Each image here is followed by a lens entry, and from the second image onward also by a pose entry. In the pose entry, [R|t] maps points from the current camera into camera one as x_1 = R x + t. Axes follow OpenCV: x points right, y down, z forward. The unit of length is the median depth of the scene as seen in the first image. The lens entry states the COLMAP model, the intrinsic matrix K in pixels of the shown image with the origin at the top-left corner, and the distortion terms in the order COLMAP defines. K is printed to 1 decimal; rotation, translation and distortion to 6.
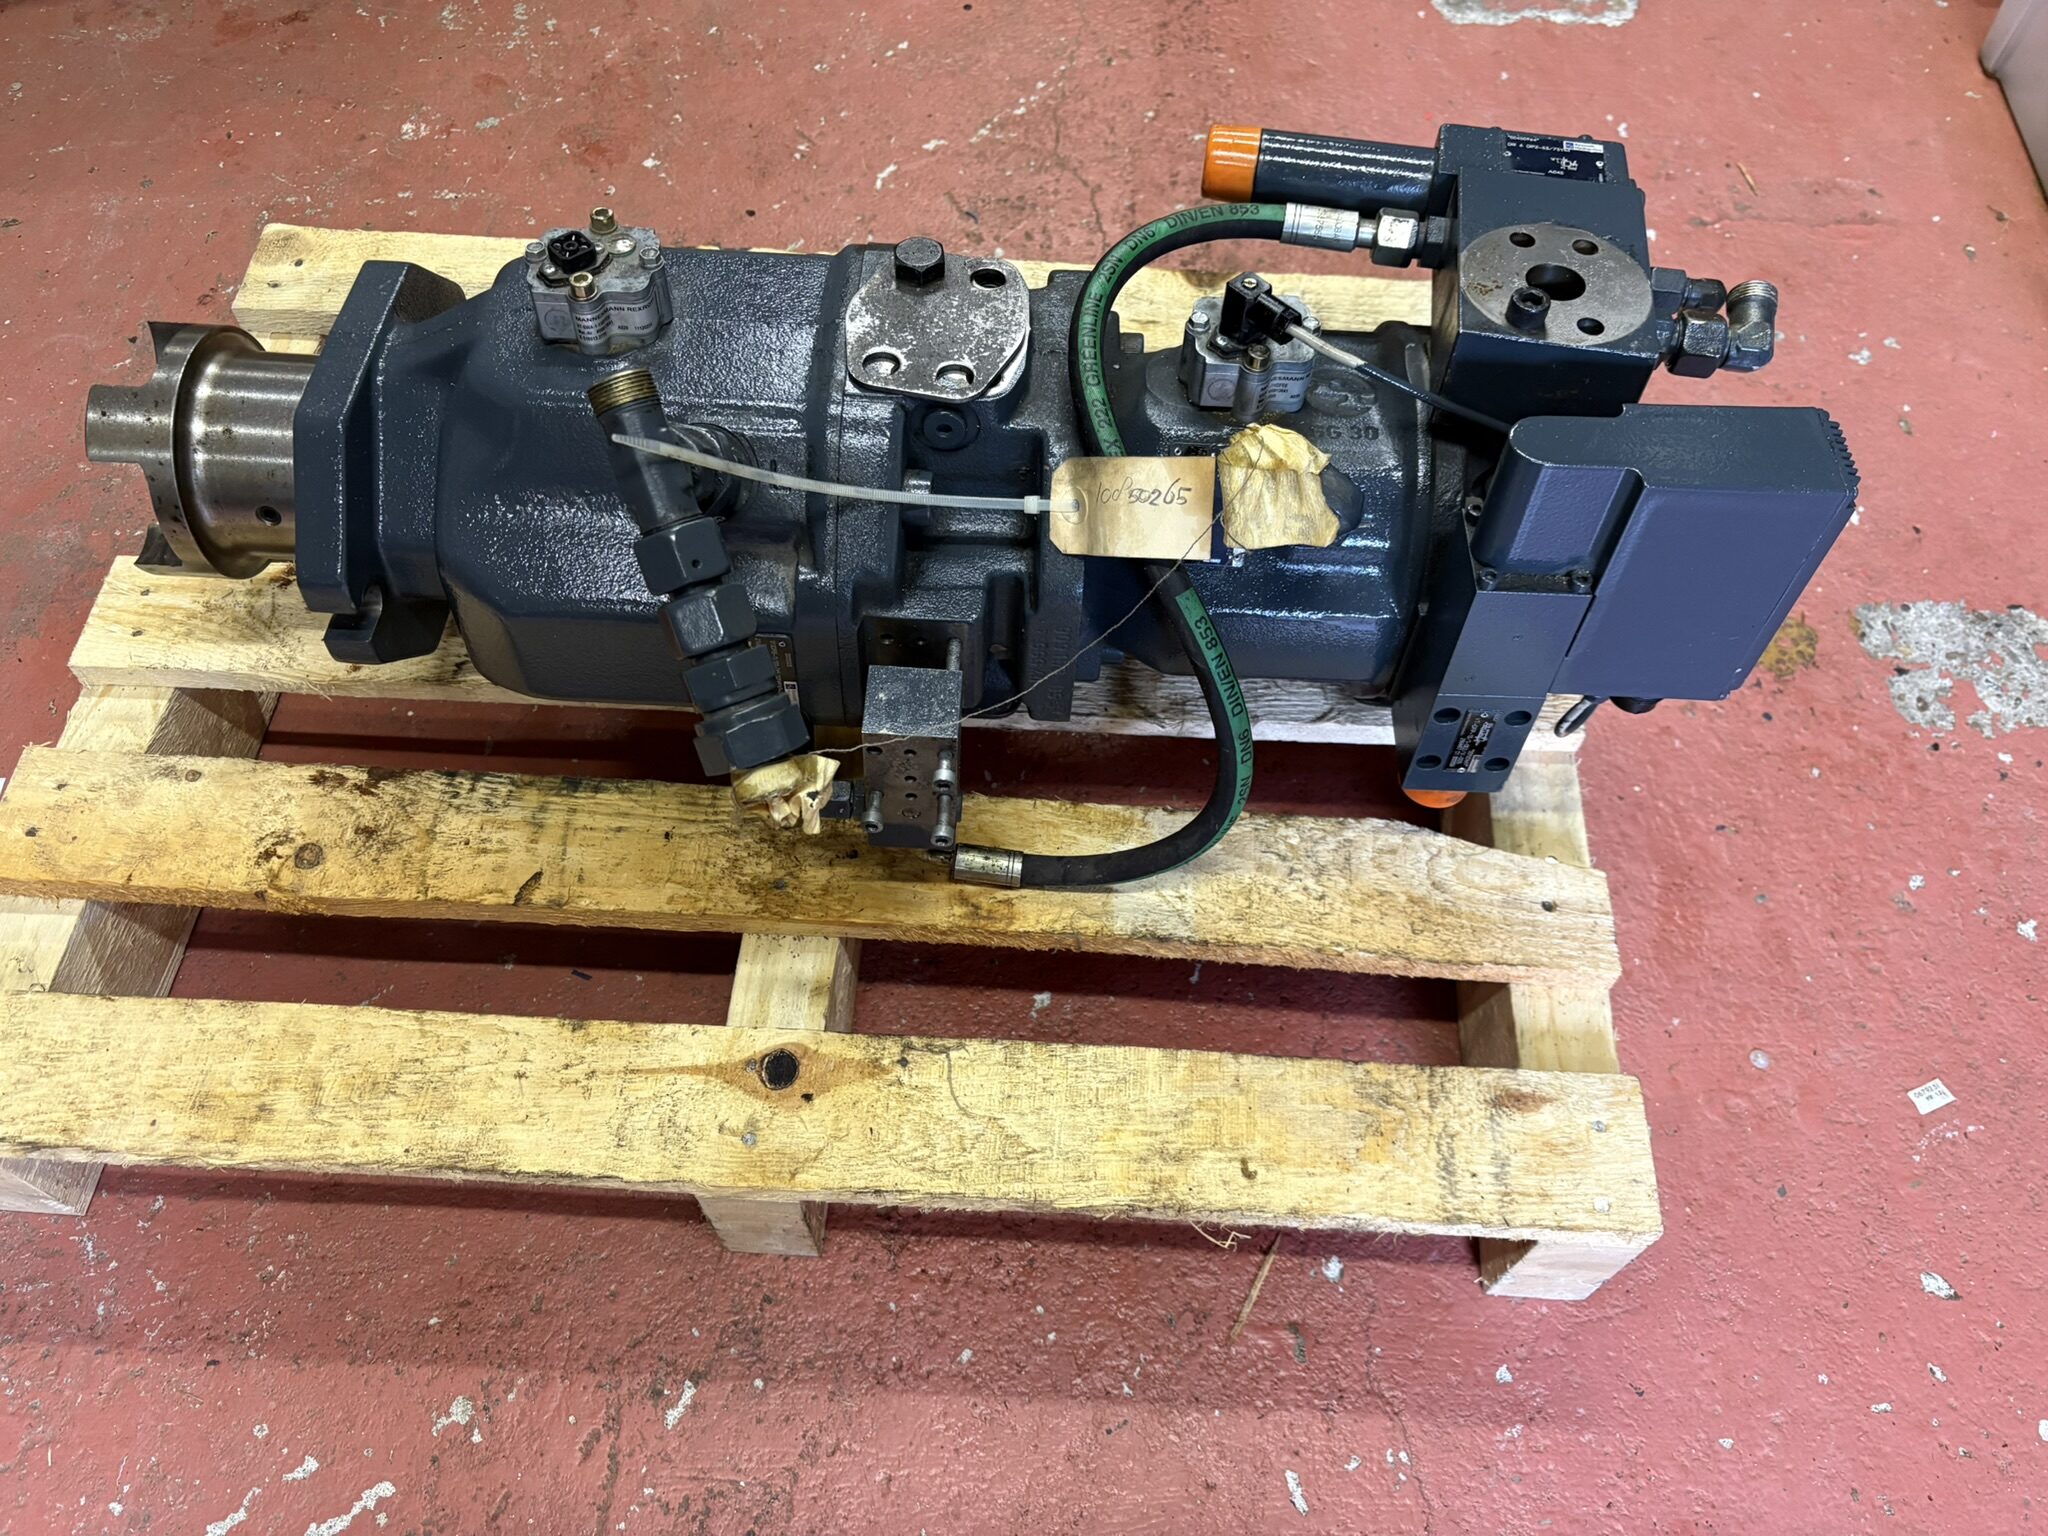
lens RADIAL K [[1570.2, 0, 1024.0], [0, 1570.2, 768.0], [0, 0, 1]] dist [0.025163, -0.001113]
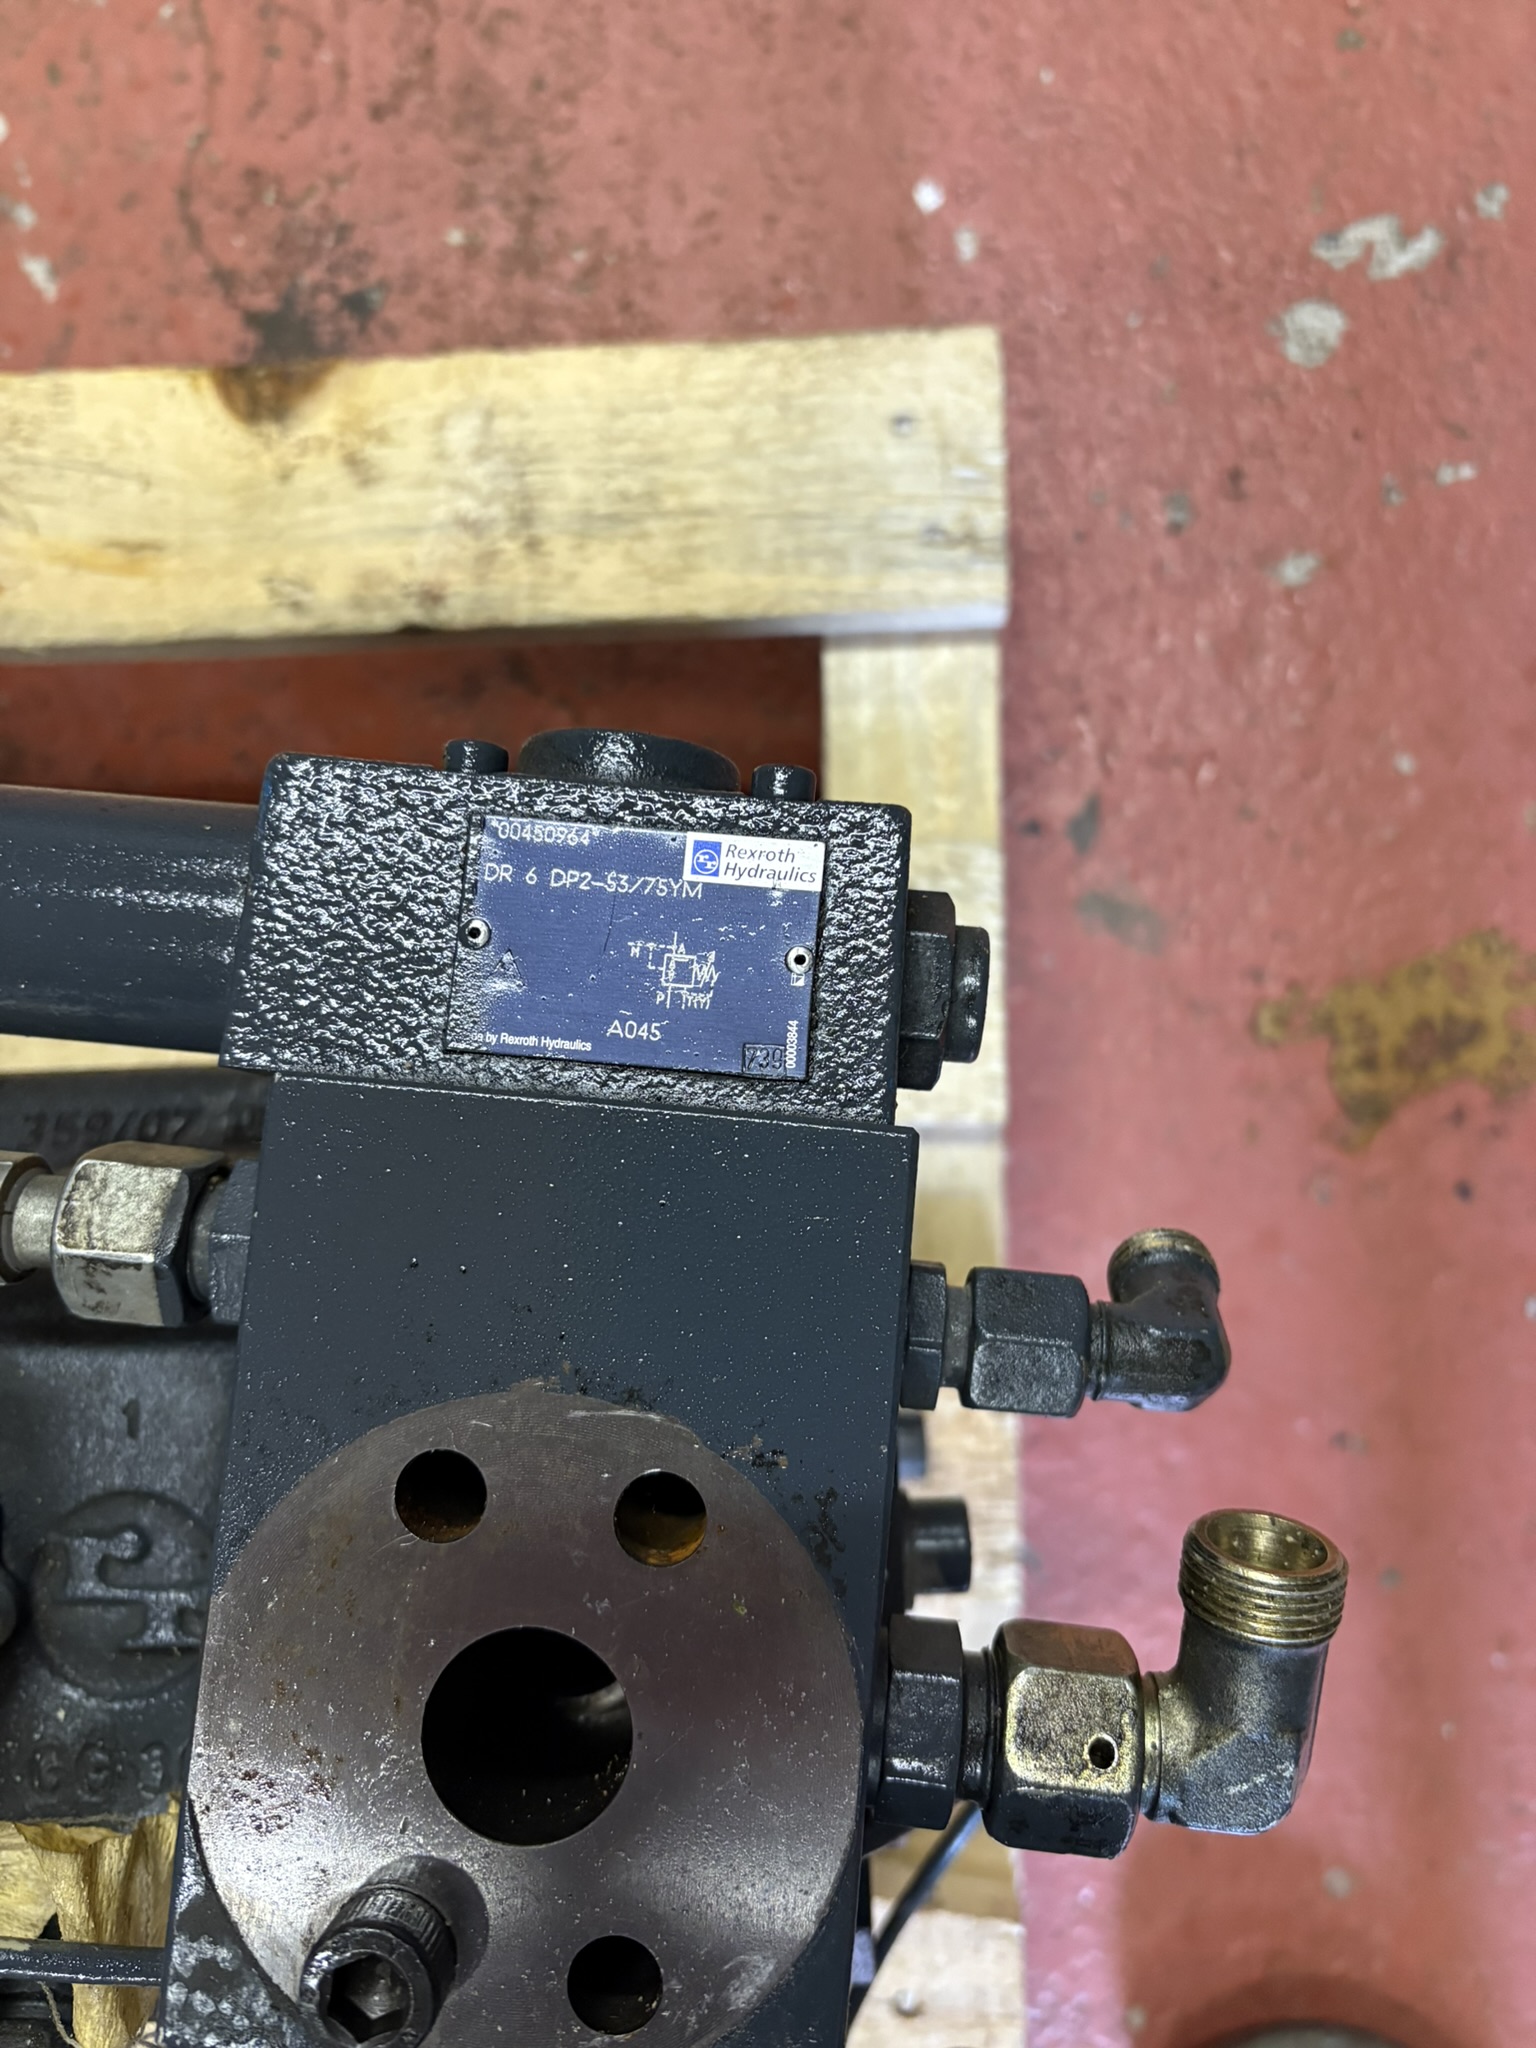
lens RADIAL K [[1602.8, 0, 768.0], [0, 1602.8, 1024.0], [0, 0, 1]] dist [-0.007130, 0.000534]
pose [[0.995146, -0.075182, -0.063497, 0.364984], [0.096821, 0.863425, 0.495099, -0.499319], [0.017603, -0.498844, 0.866513, 0.732938]]
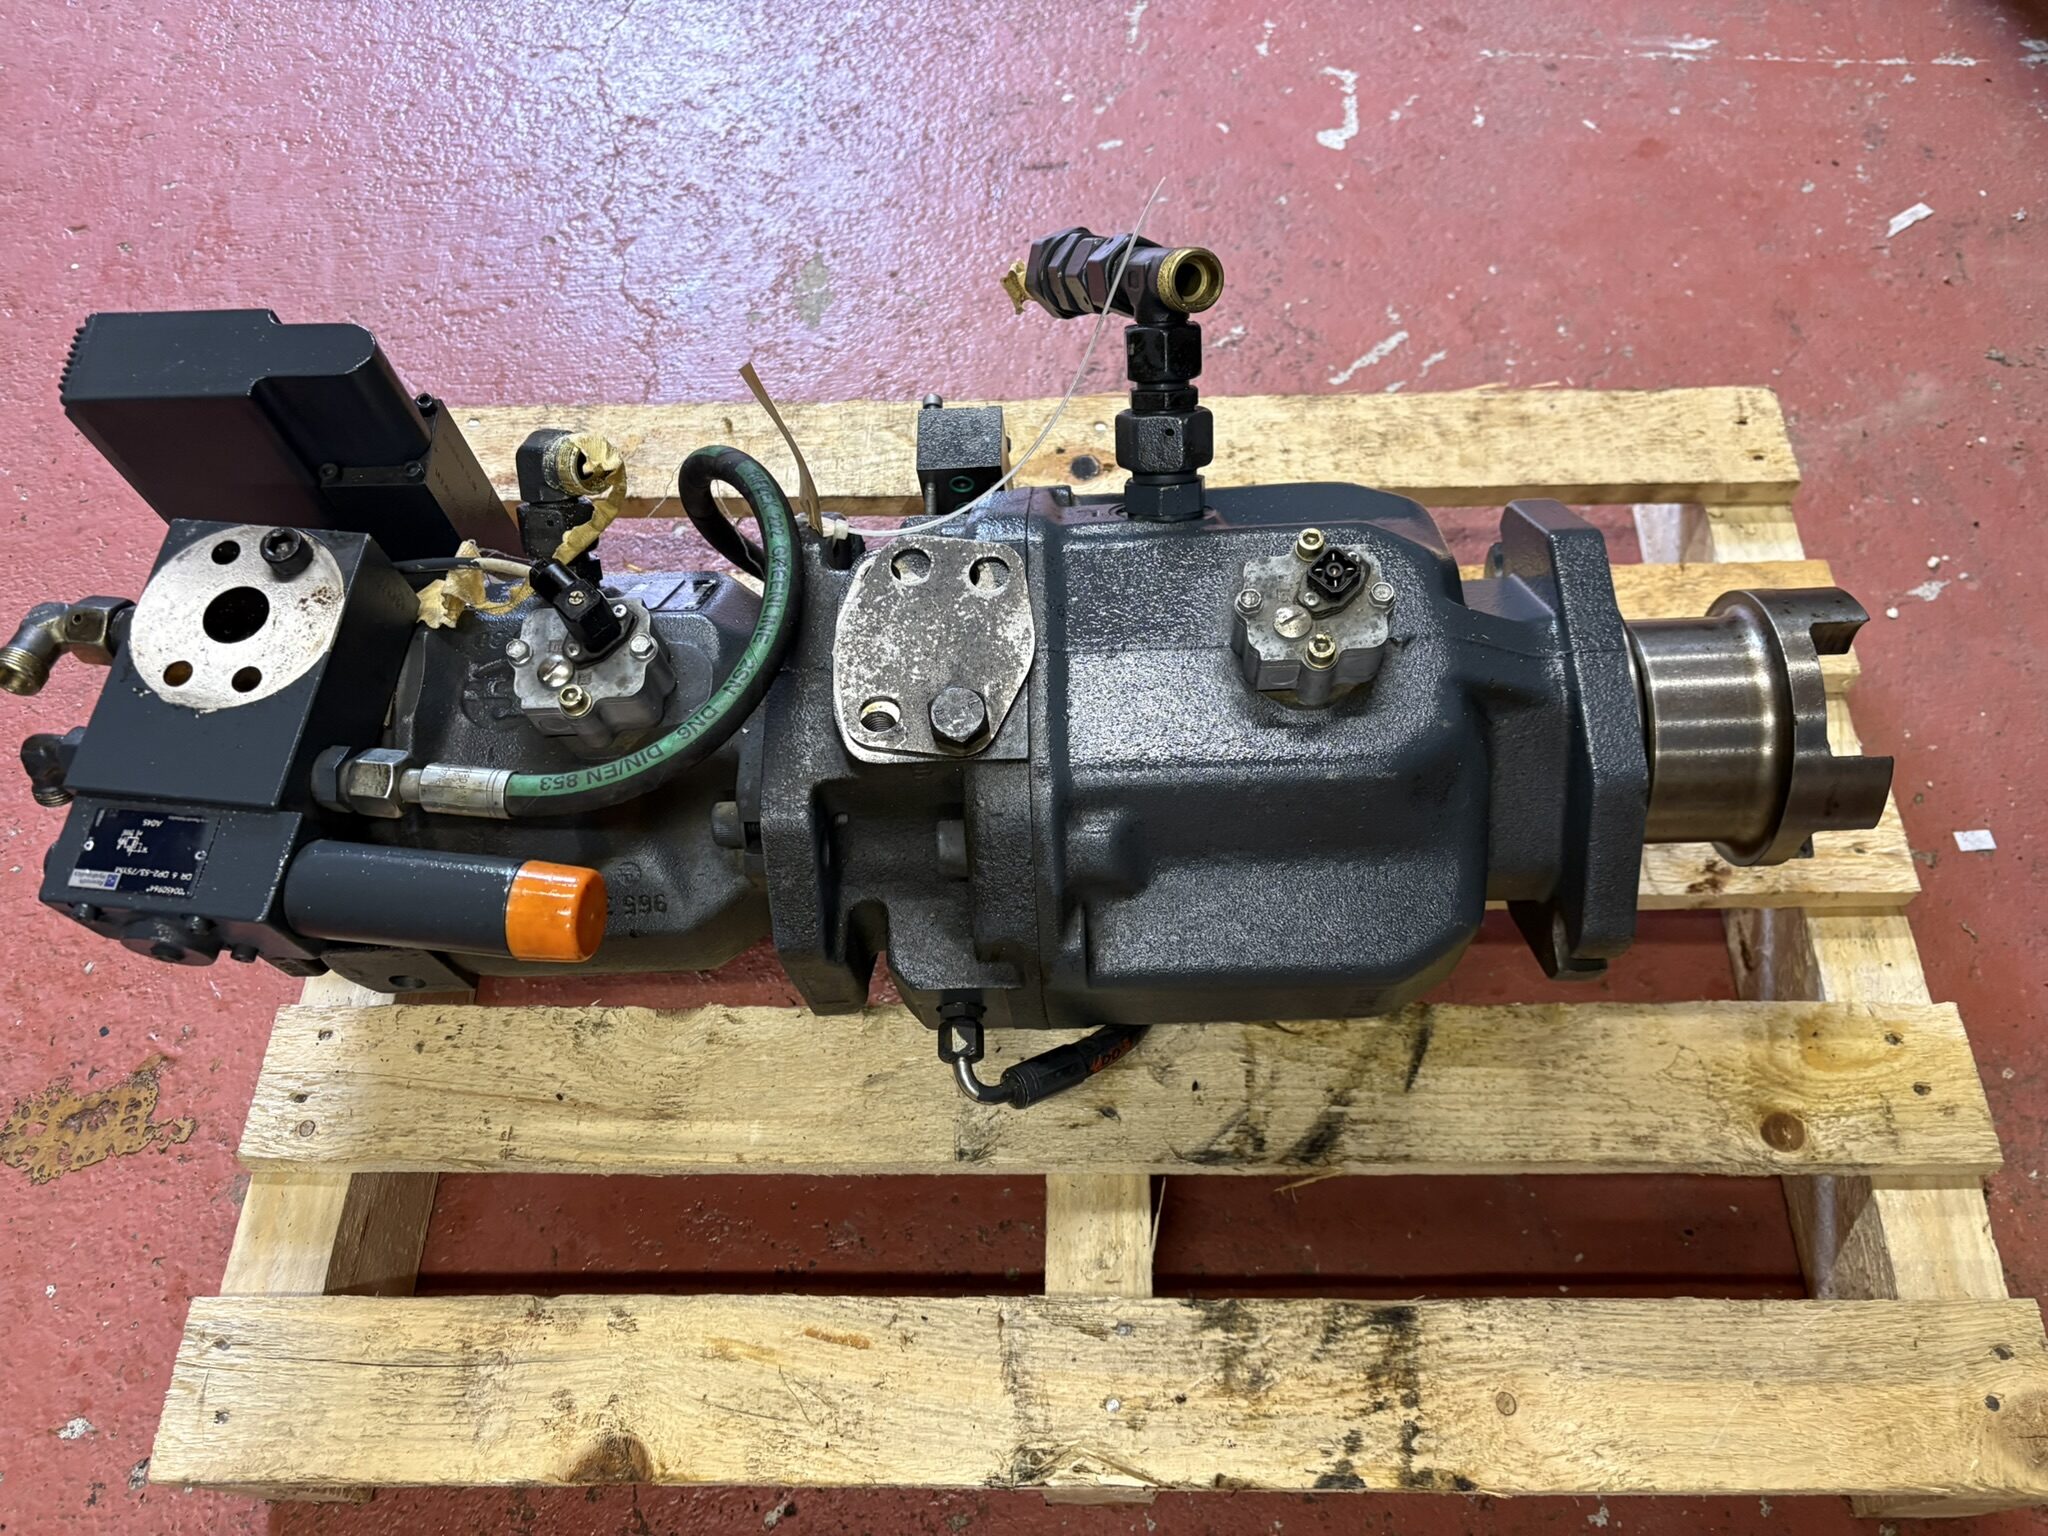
lens RADIAL K [[1550.5, 0, 1024.0], [0, 1550.5, 768.0], [0, 0, 1]] dist [0.065532, -0.078171]
pose [[-0.998776, 0.049025, 0.006521, -0.101945], [-0.018061, -0.484303, 0.874714, -1.023997], [0.046041, 0.873526, 0.484596, 0.596635]]
